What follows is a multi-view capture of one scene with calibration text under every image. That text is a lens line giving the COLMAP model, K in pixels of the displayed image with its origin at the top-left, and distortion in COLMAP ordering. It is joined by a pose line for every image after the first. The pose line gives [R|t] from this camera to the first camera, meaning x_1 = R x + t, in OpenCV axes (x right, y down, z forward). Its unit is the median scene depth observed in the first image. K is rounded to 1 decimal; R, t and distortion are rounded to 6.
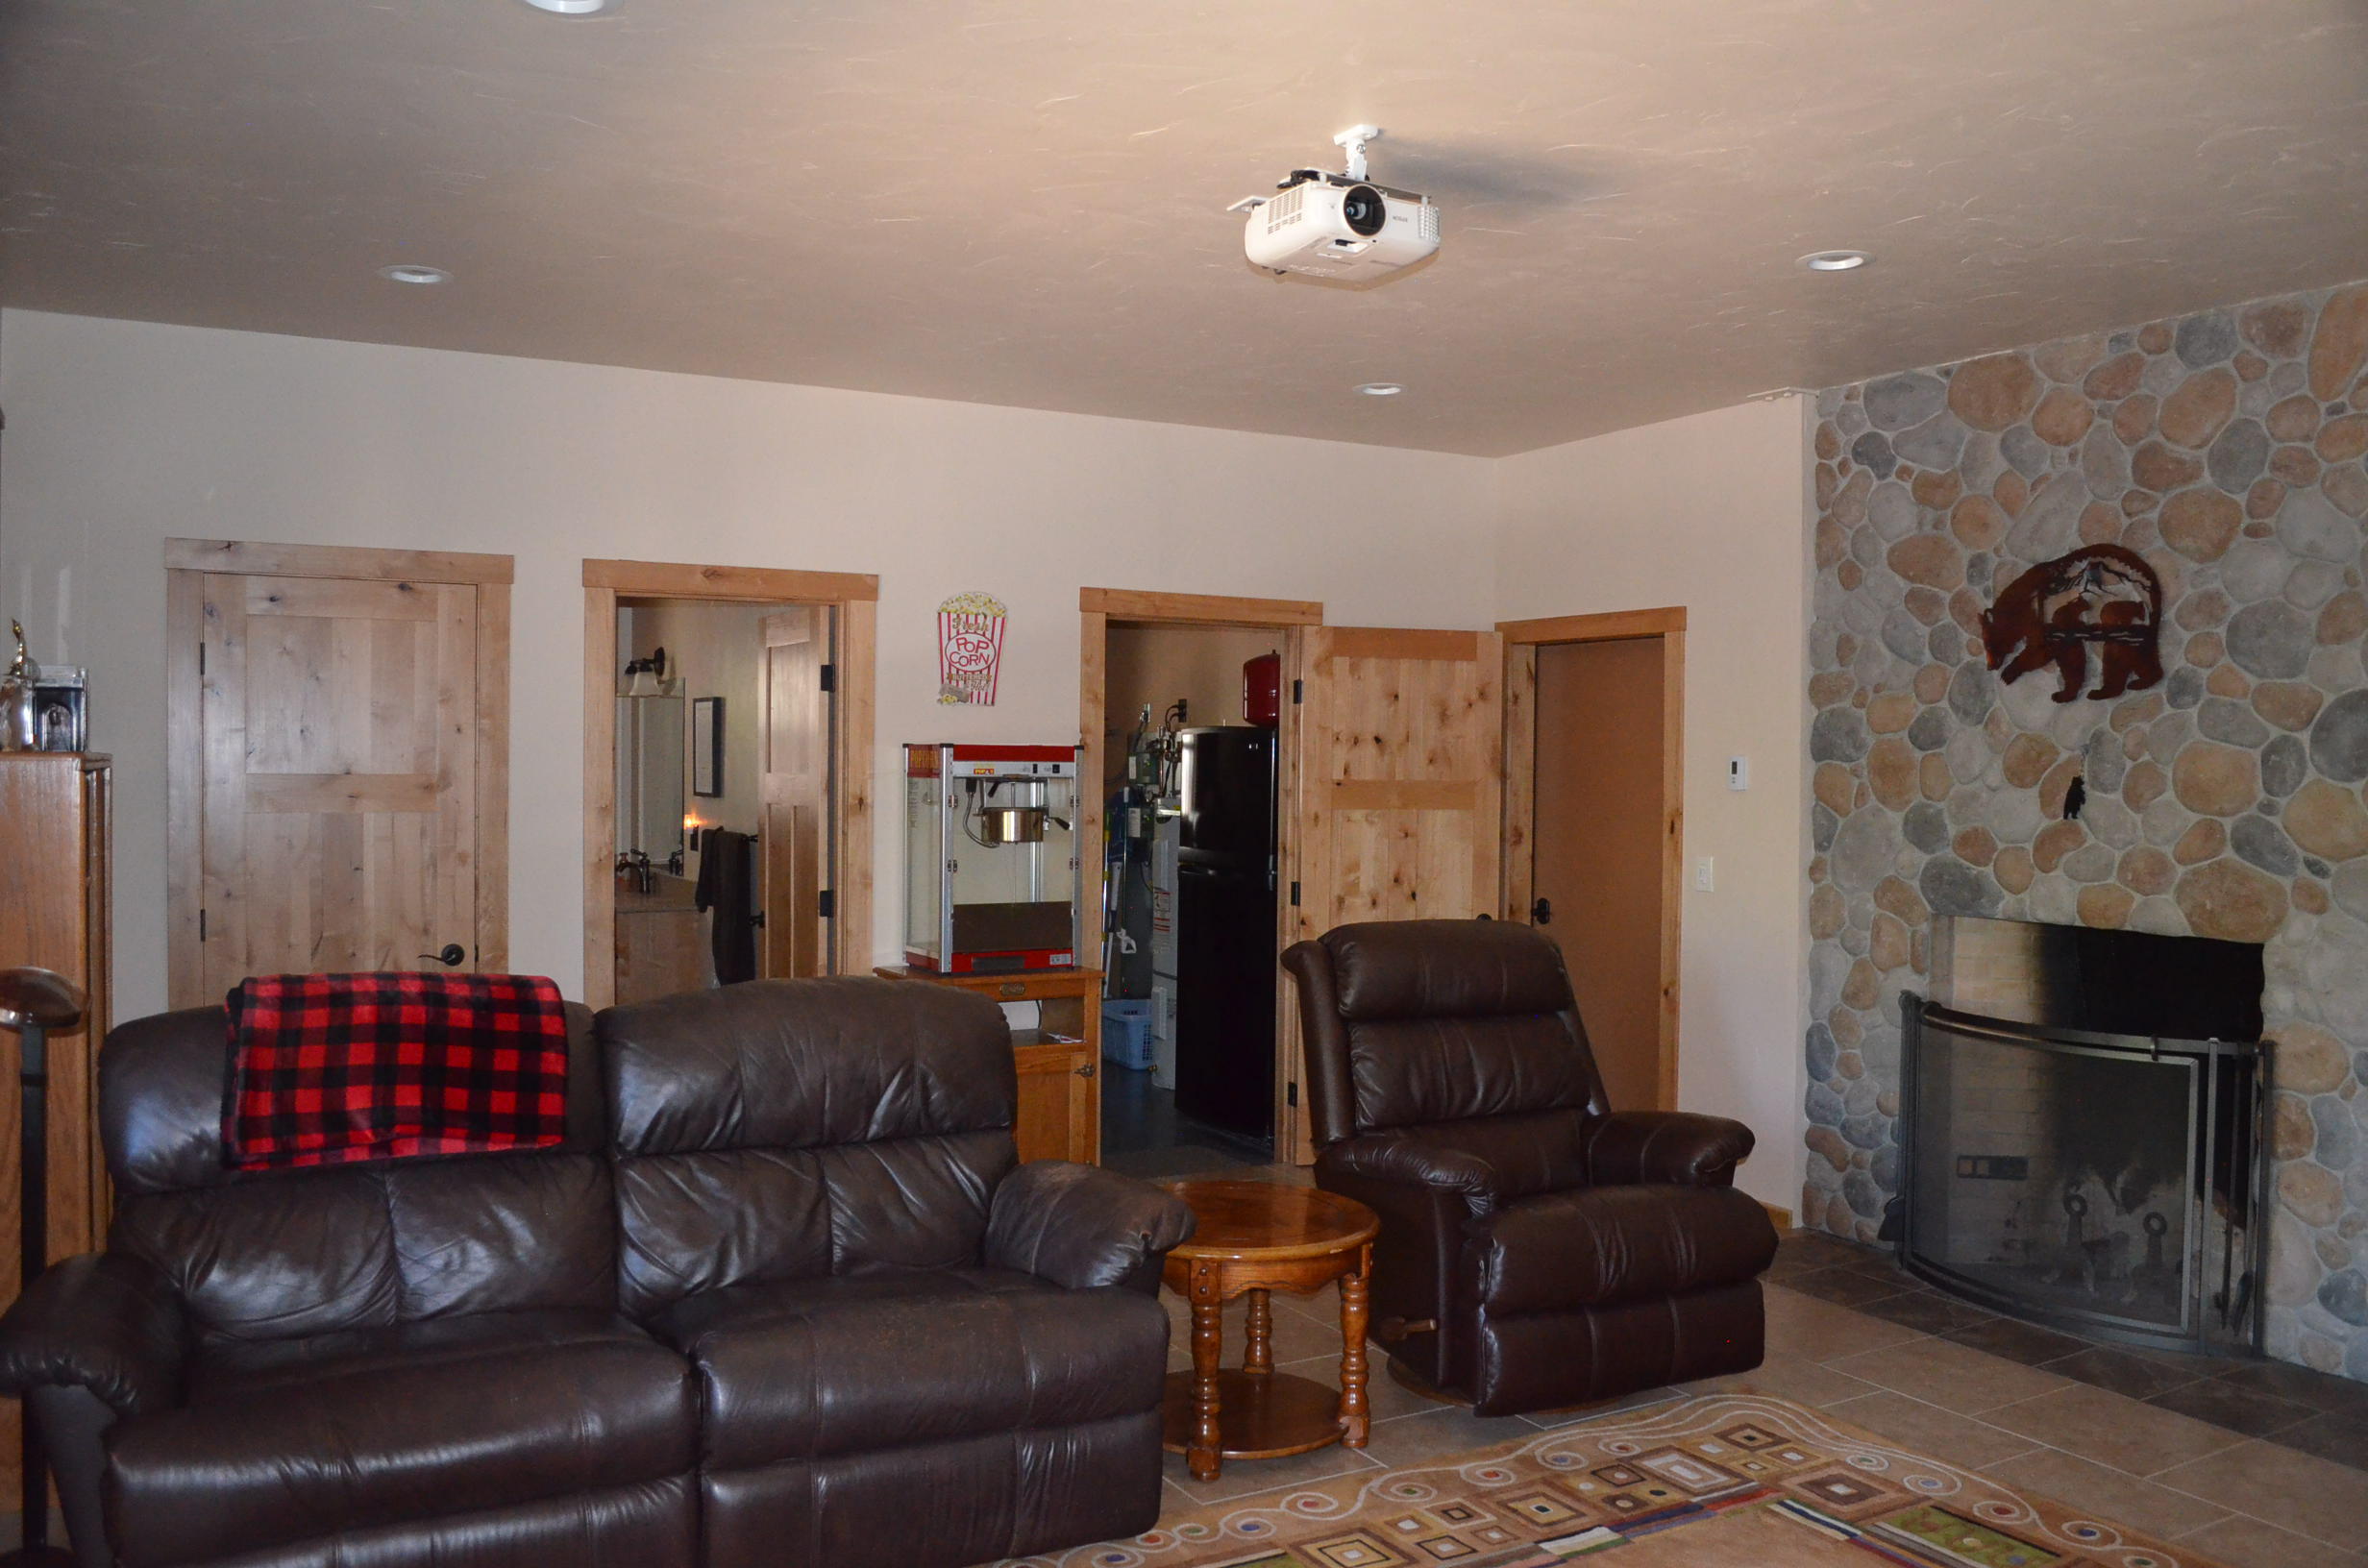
lens RADIAL K [[1848.1, 0, 1184.0], [0, 1848.1, 784.0], [0, 0, 1]] dist [-0.084329, 0.007983]
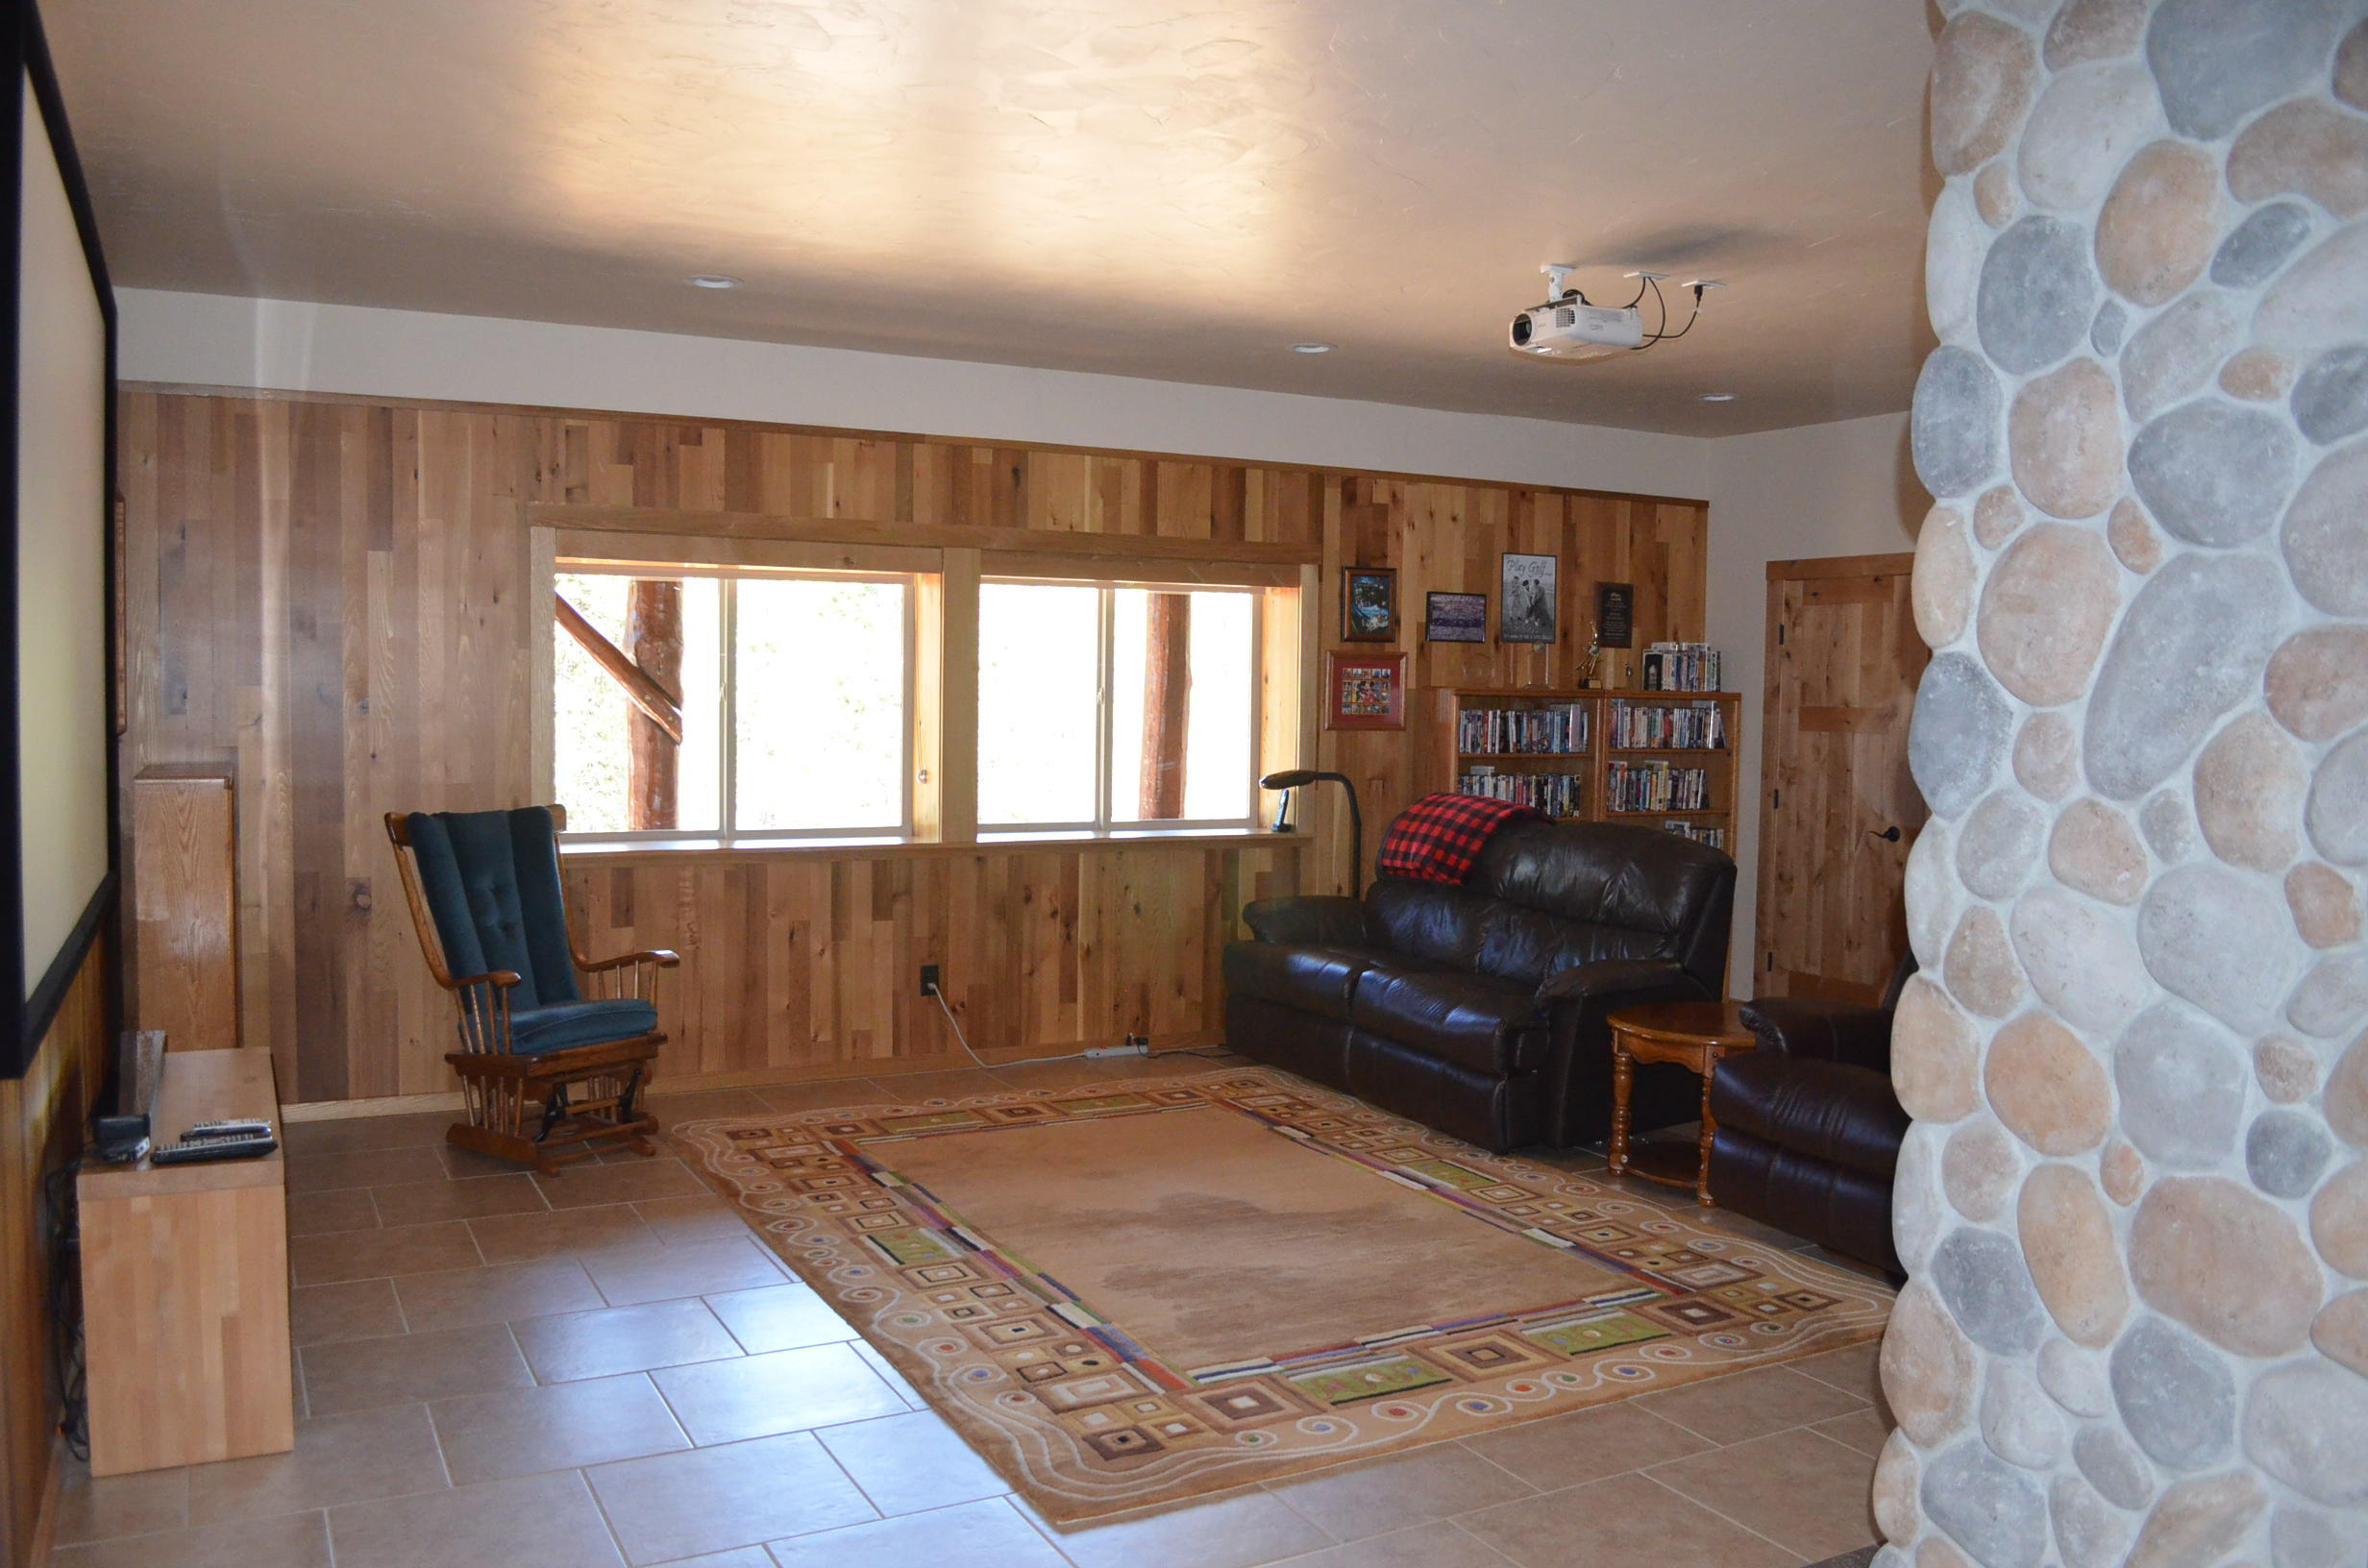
lens RADIAL K [[1848.1, 0, 1184.0], [0, 1848.1, 784.0], [0, 0, 1]] dist [-0.084329, 0.007983]
pose [[-0.011293, 0.043243, -0.999001, 1.518388], [-0.027944, 0.998661, 0.043545, 0.011656], [0.999546, 0.028408, -0.010070, 0.675717]]
